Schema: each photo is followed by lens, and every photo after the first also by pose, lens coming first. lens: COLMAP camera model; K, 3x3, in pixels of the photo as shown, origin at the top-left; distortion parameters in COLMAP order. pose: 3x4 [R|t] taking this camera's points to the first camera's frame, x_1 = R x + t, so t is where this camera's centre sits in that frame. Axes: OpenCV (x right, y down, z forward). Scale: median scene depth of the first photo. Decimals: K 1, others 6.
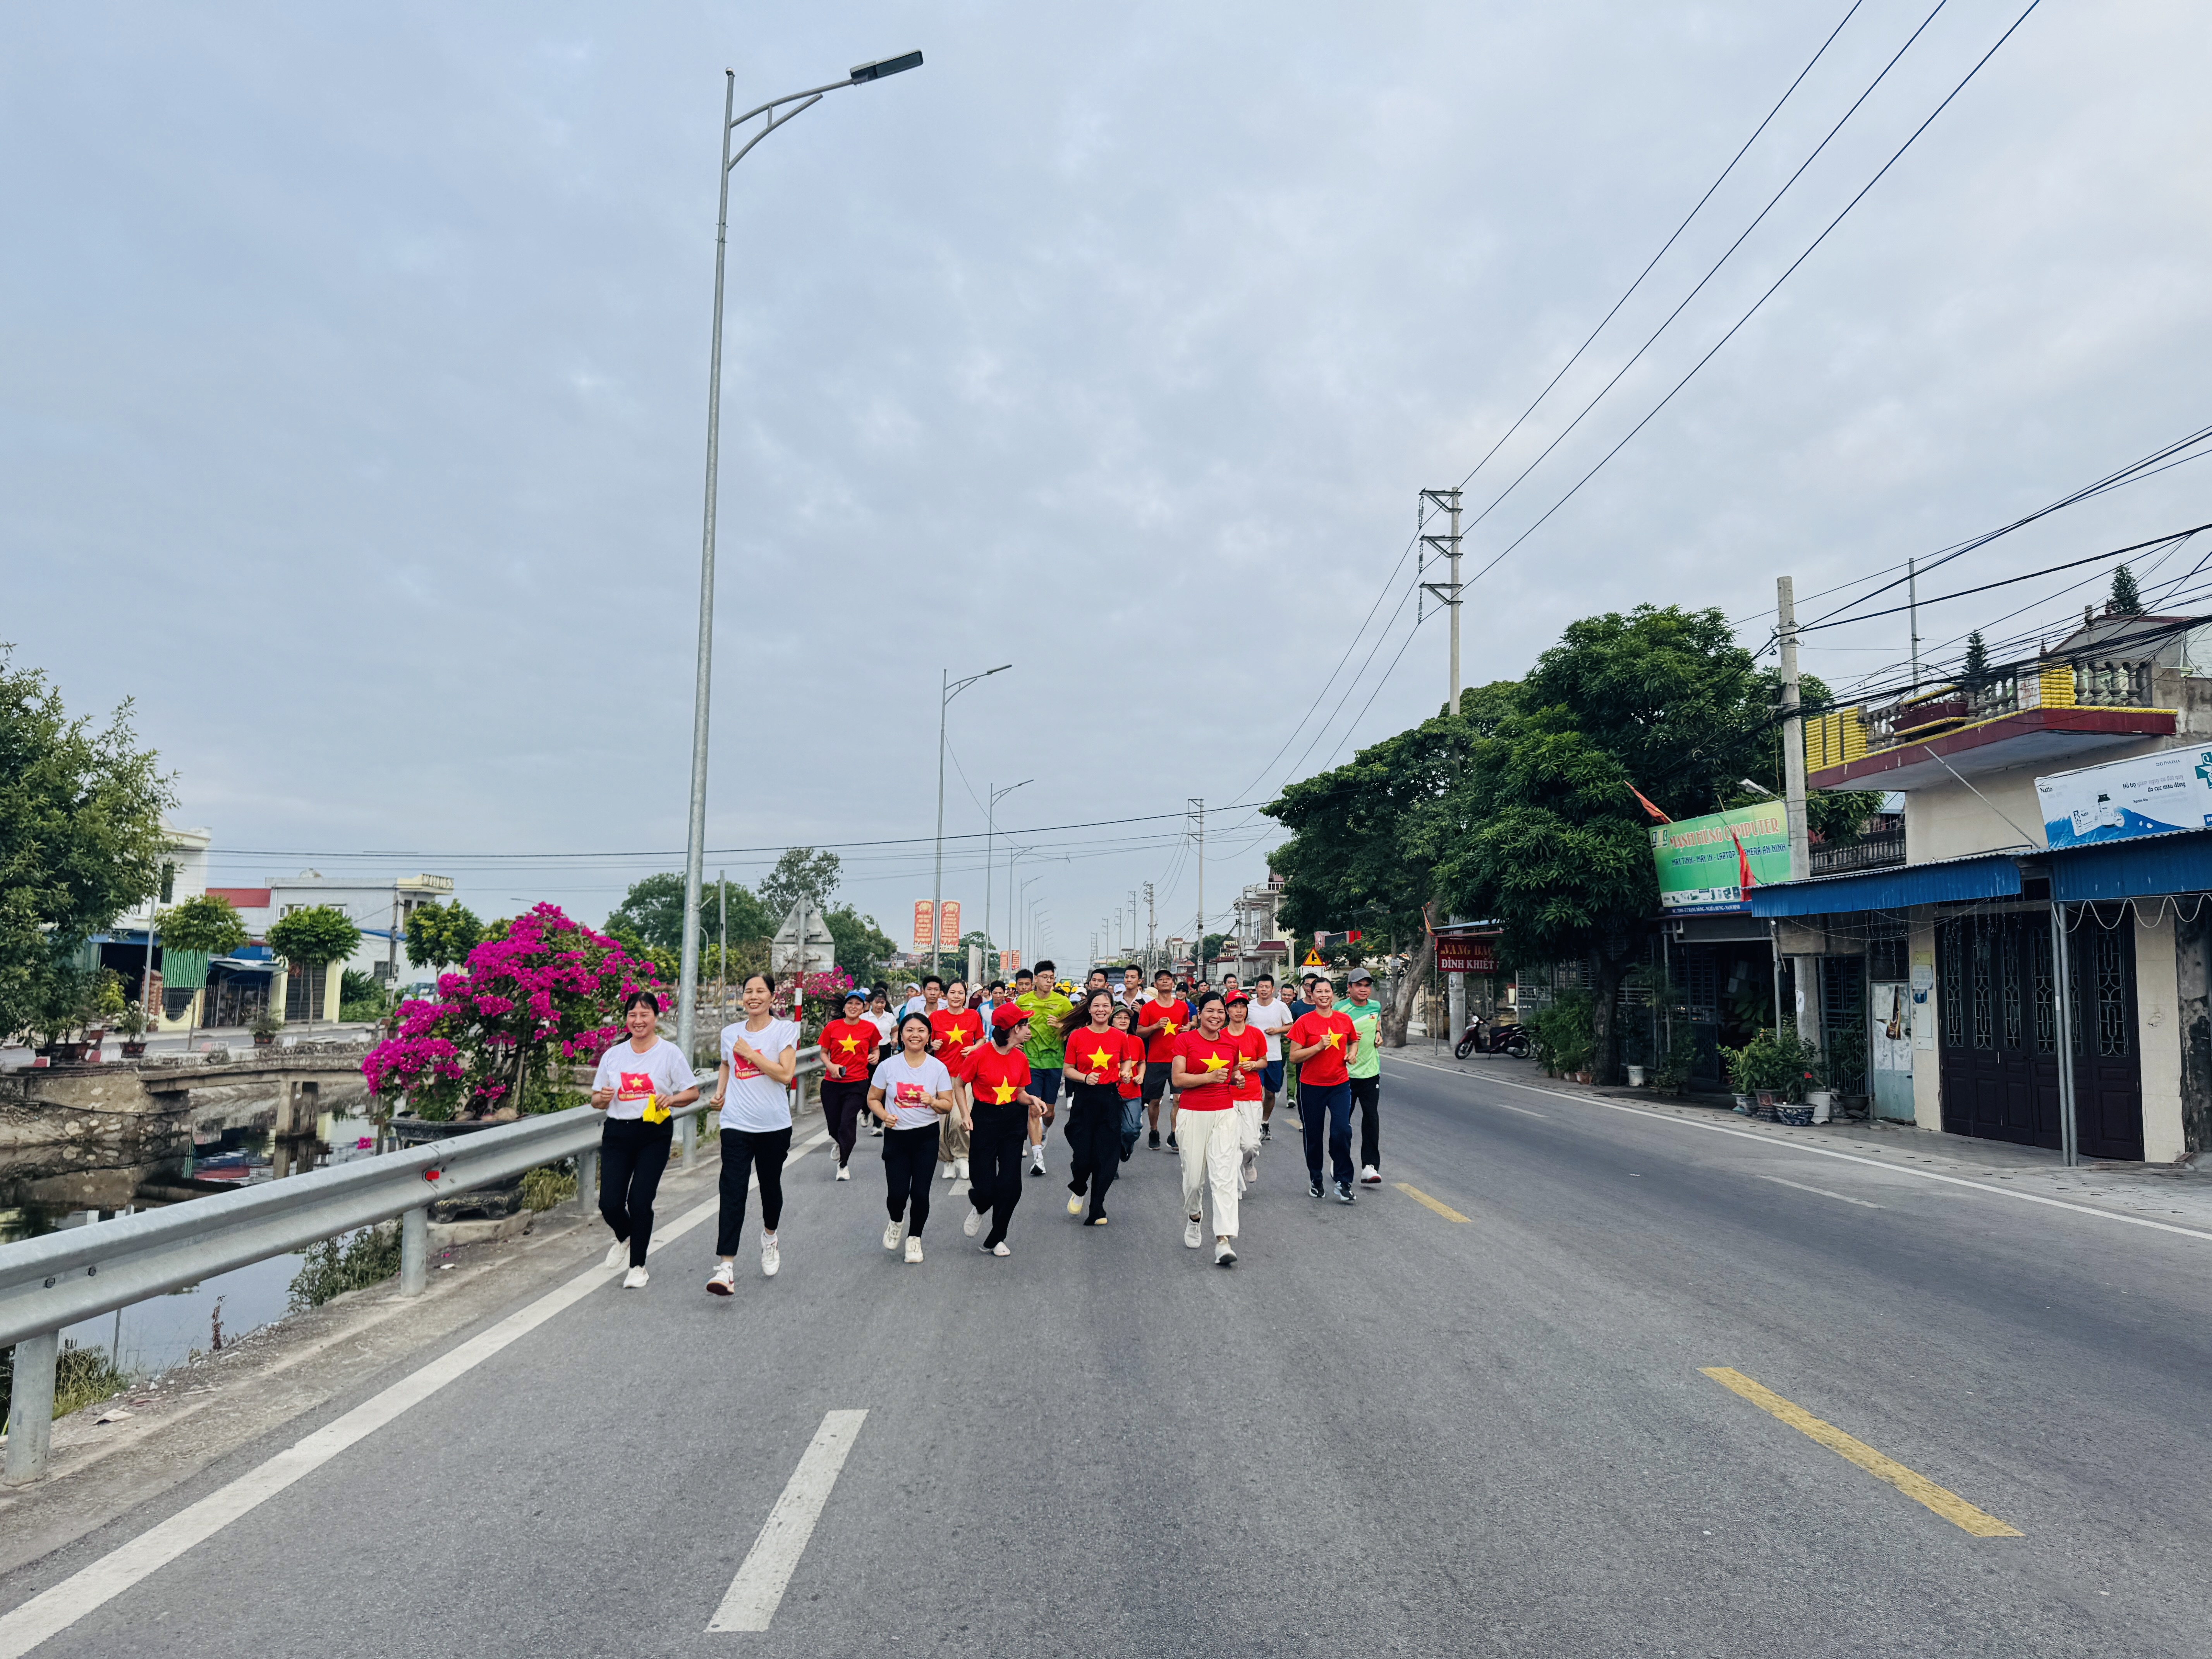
lens RADIAL K [[1550.3, 0, 1202.5], [0, 1550.3, 864.2], [0, 0, 1]] dist [0.076186, -0.131744]
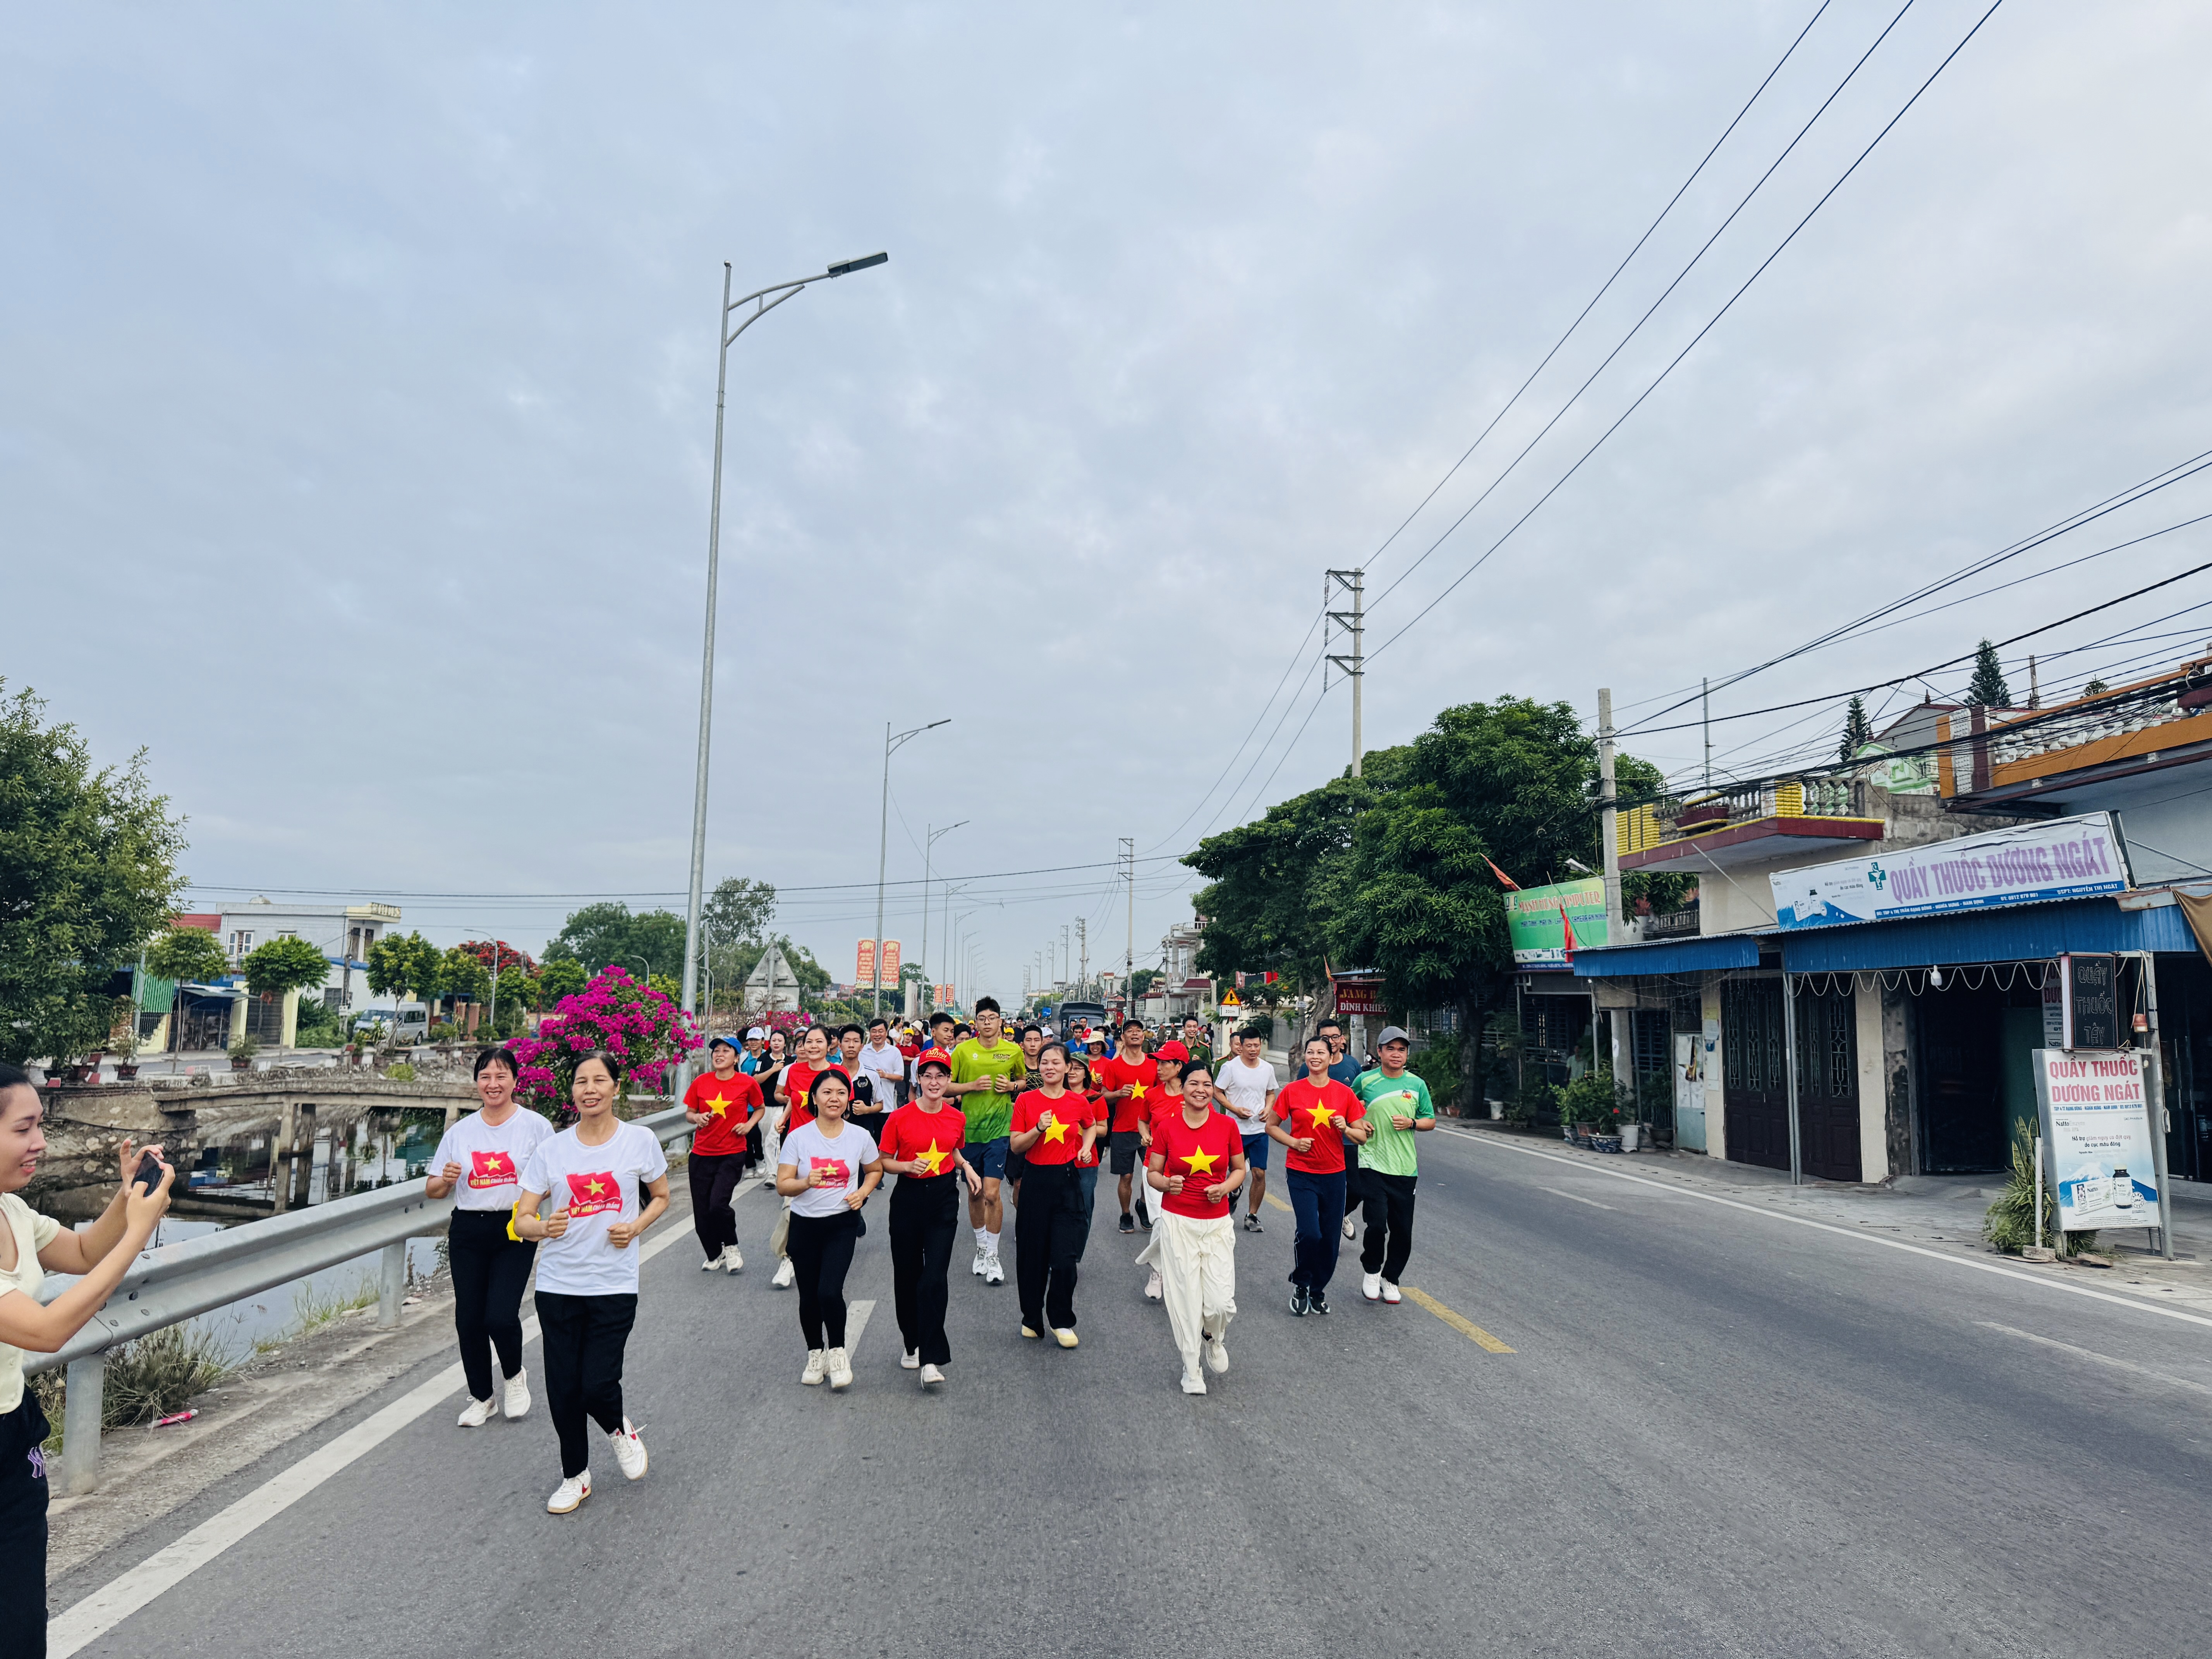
lens RADIAL K [[1583.7, 0, 1106.0], [0, 1583.7, 829.5], [0, 0, 1]] dist [0.081327, -0.137640]
pose [[0.999730, 0.009114, -0.021373, 0.012217], [-0.009970, 0.999138, -0.040300, -0.014237], [0.020988, 0.040502, 0.998959, -0.127070]]
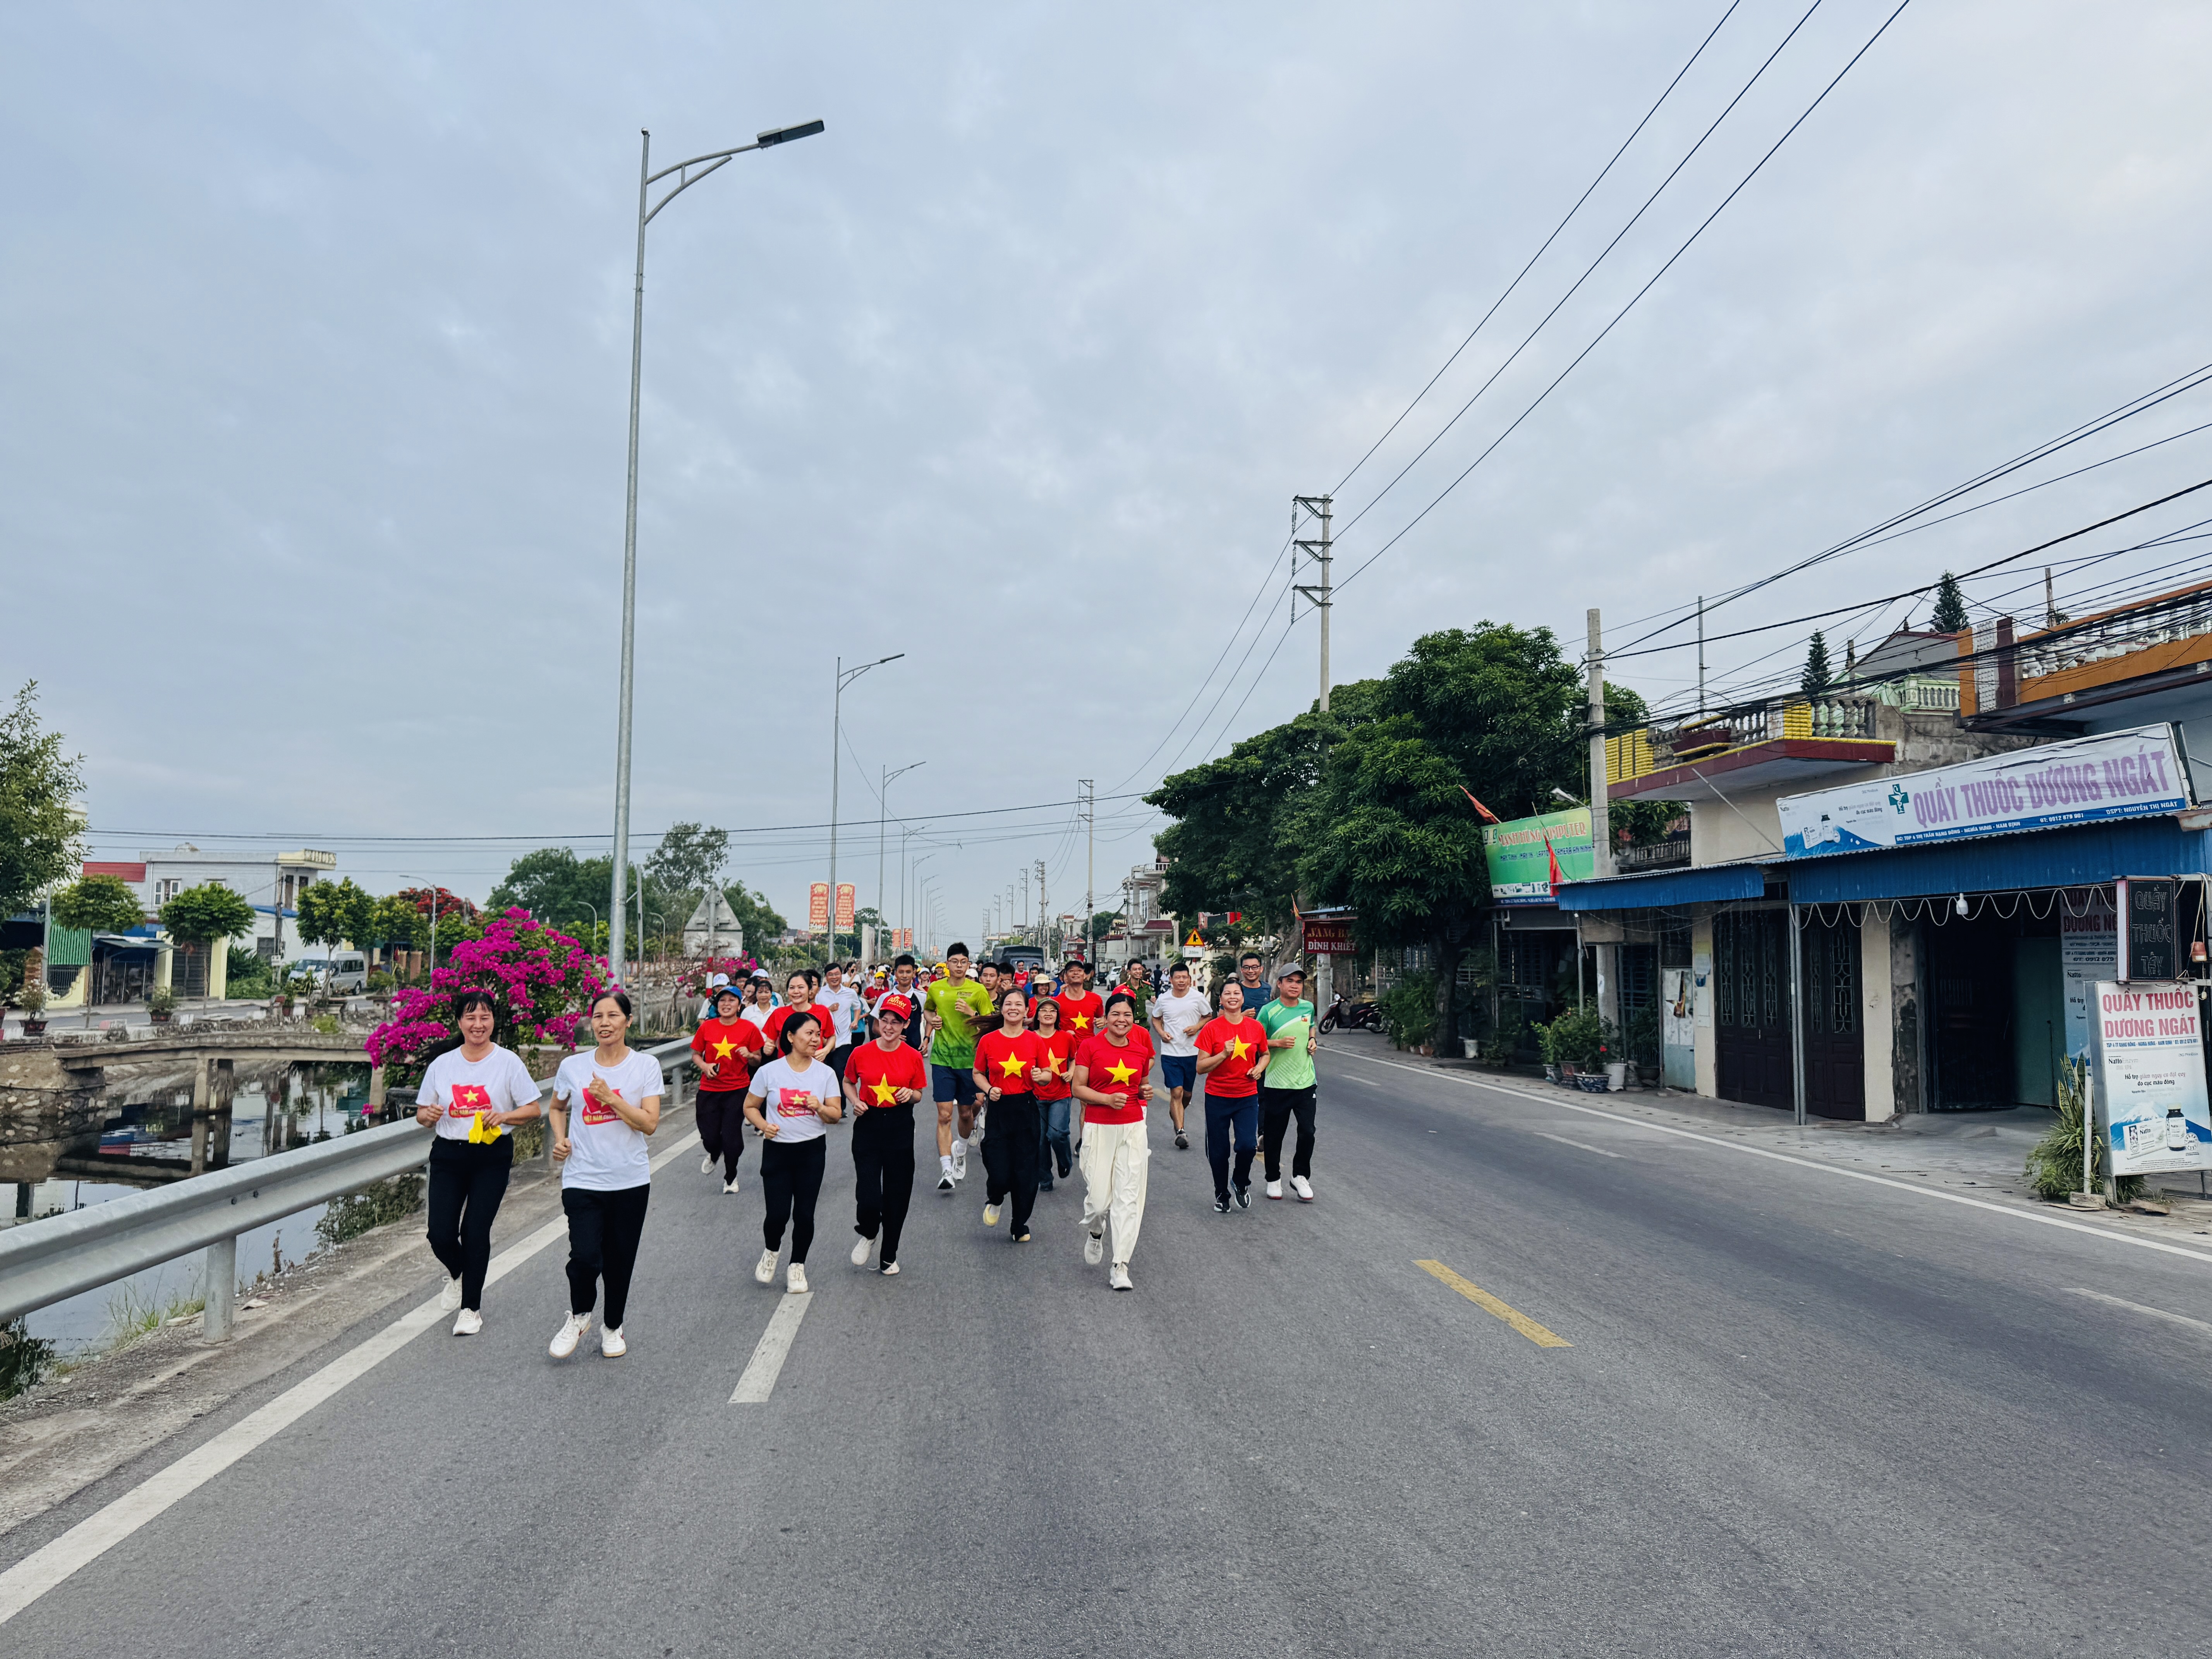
lens RADIAL K [[1564.8, 0, 1153.5], [0, 1564.8, 872.0], [0, 0, 1]] dist [0.085987, -0.122441]
pose [[0.999344, 0.002350, 0.036135, 0.008092], [-0.003133, 0.999761, 0.021638, -0.010287], [-0.036075, -0.021737, 0.999113, -0.077864]]
